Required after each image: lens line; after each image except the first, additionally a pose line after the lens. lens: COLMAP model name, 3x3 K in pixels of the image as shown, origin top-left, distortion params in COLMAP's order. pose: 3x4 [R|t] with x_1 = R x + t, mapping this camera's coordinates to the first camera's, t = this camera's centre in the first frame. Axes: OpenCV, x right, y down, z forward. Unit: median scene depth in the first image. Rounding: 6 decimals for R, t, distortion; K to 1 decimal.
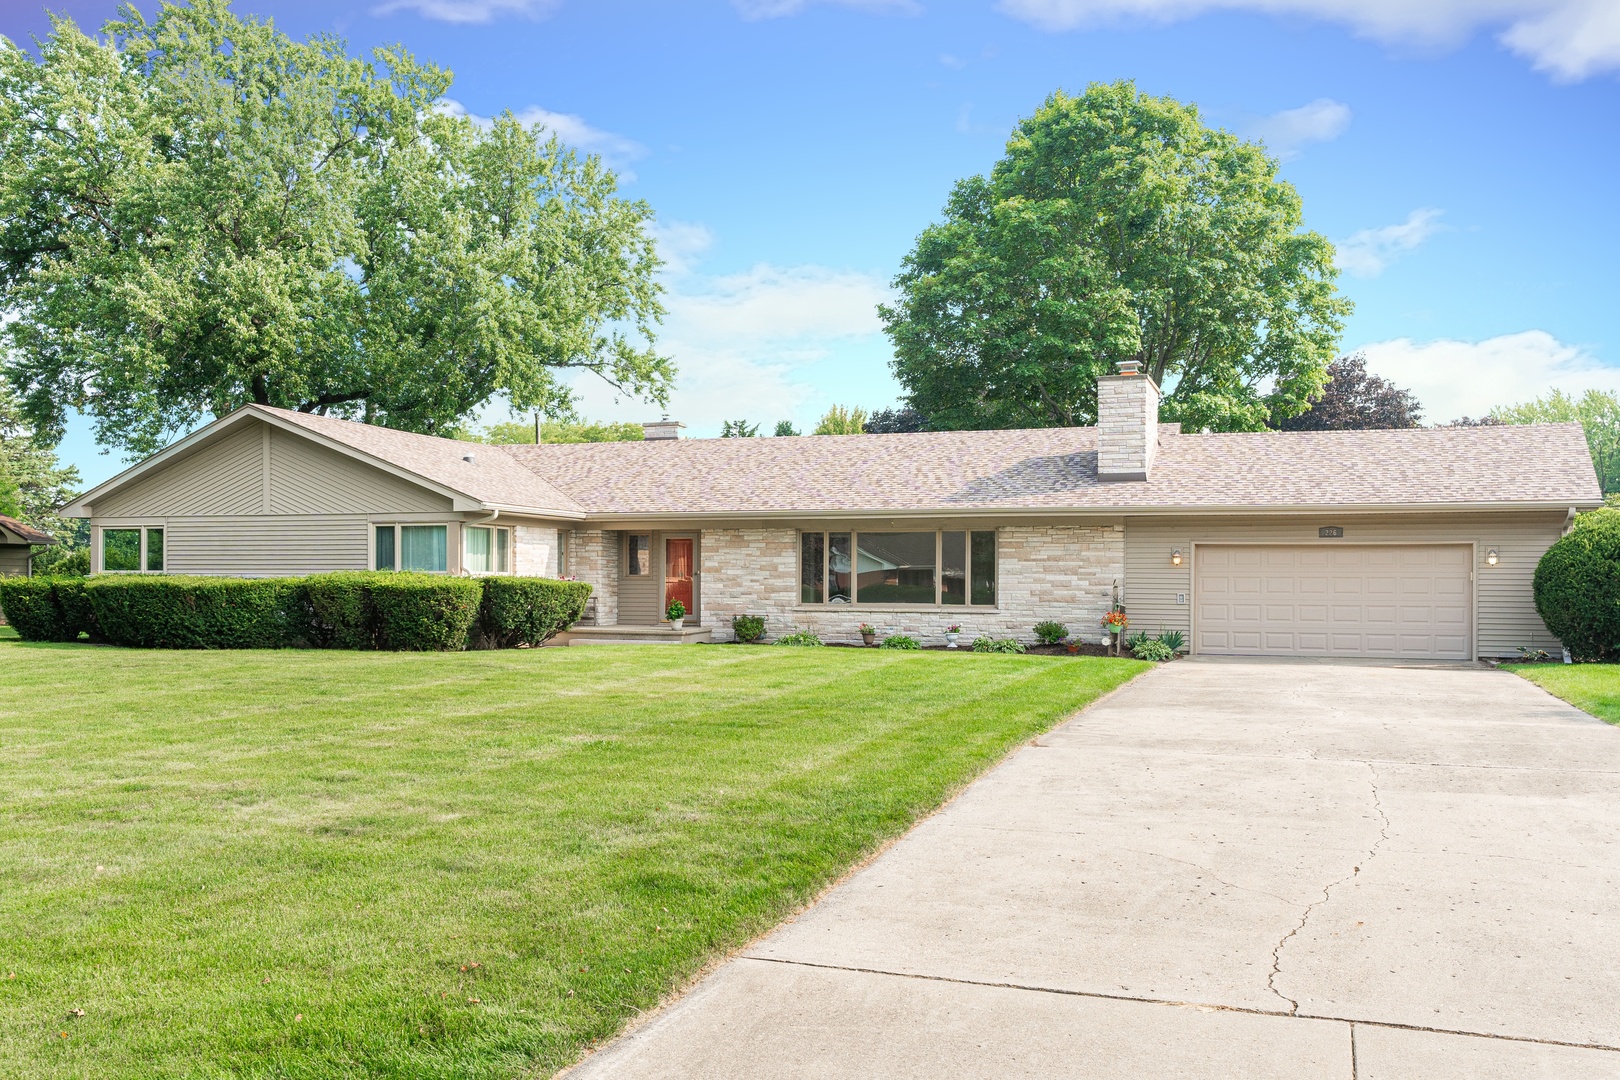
lens RADIAL K [[1107.3, 0, 810.0], [0, 1107.3, 540.0], [0, 0, 1]] dist [0.001666, -0.000605]
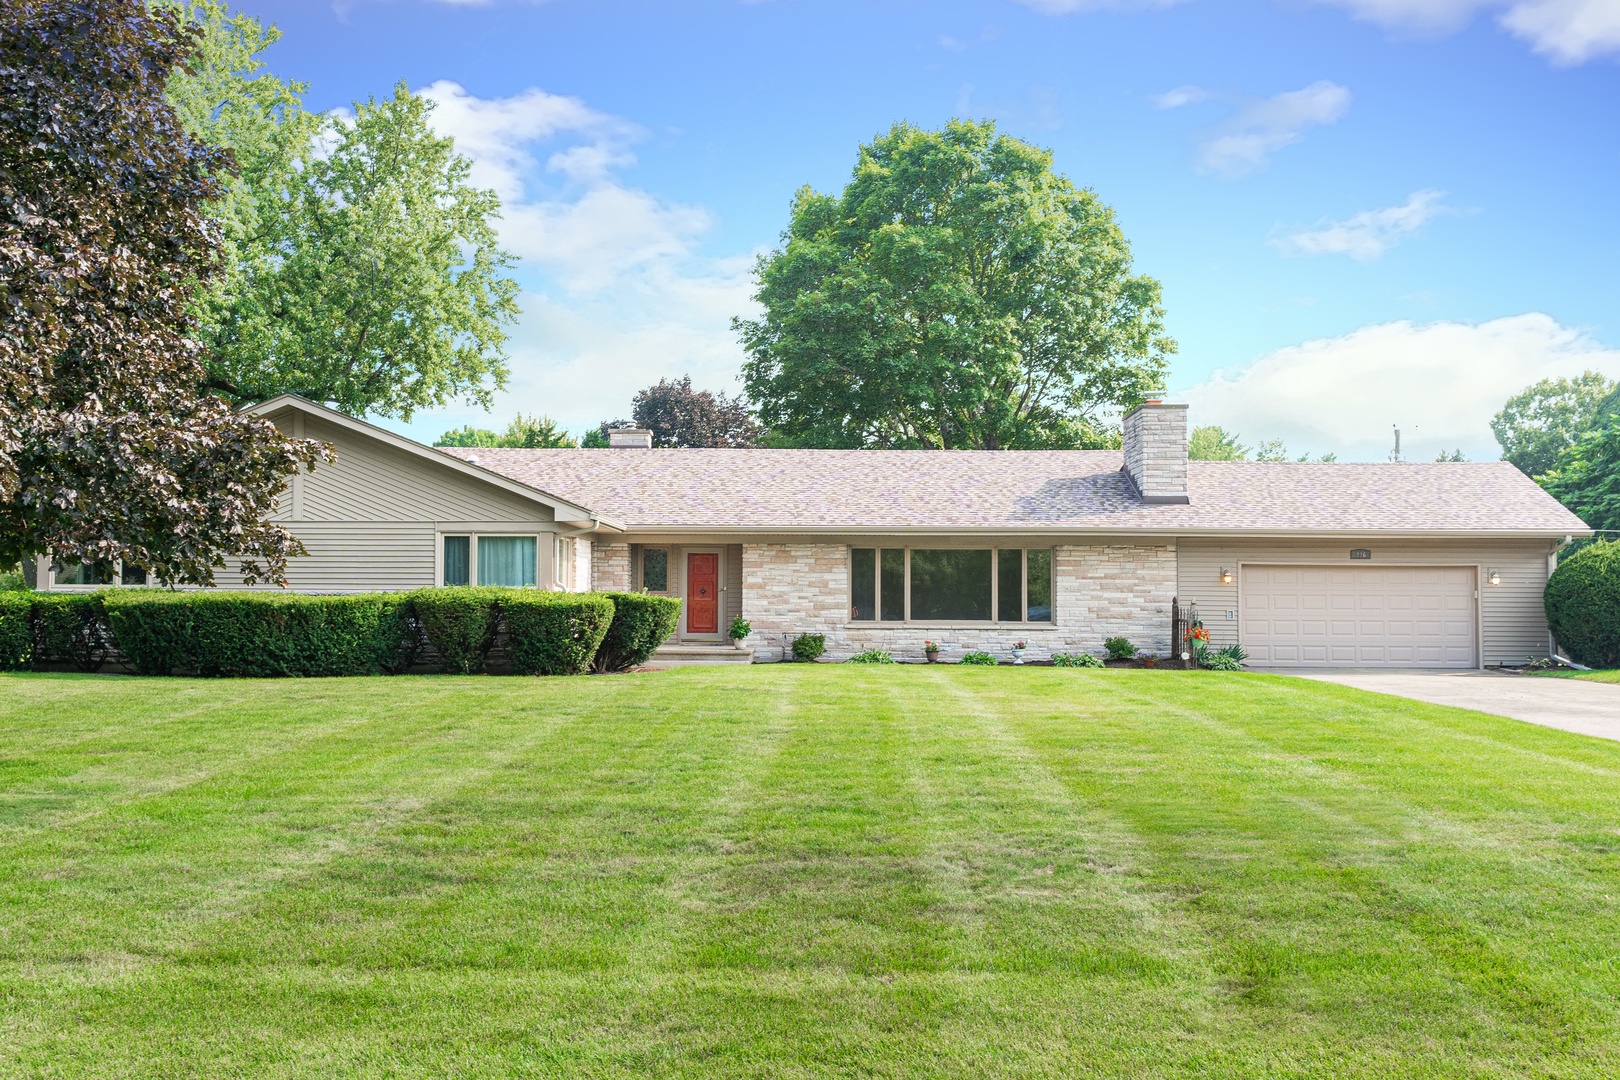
lens RADIAL K [[1119.7, 0, 810.0], [0, 1119.7, 540.0], [0, 0, 1]] dist [-0.005667, -0.000904]
pose [[0.968413, 0.013733, 0.248974, -0.310928], [-0.010420, 0.999839, -0.014621, 0.000616], [-0.249134, 0.011565, 0.968400, 0.049777]]
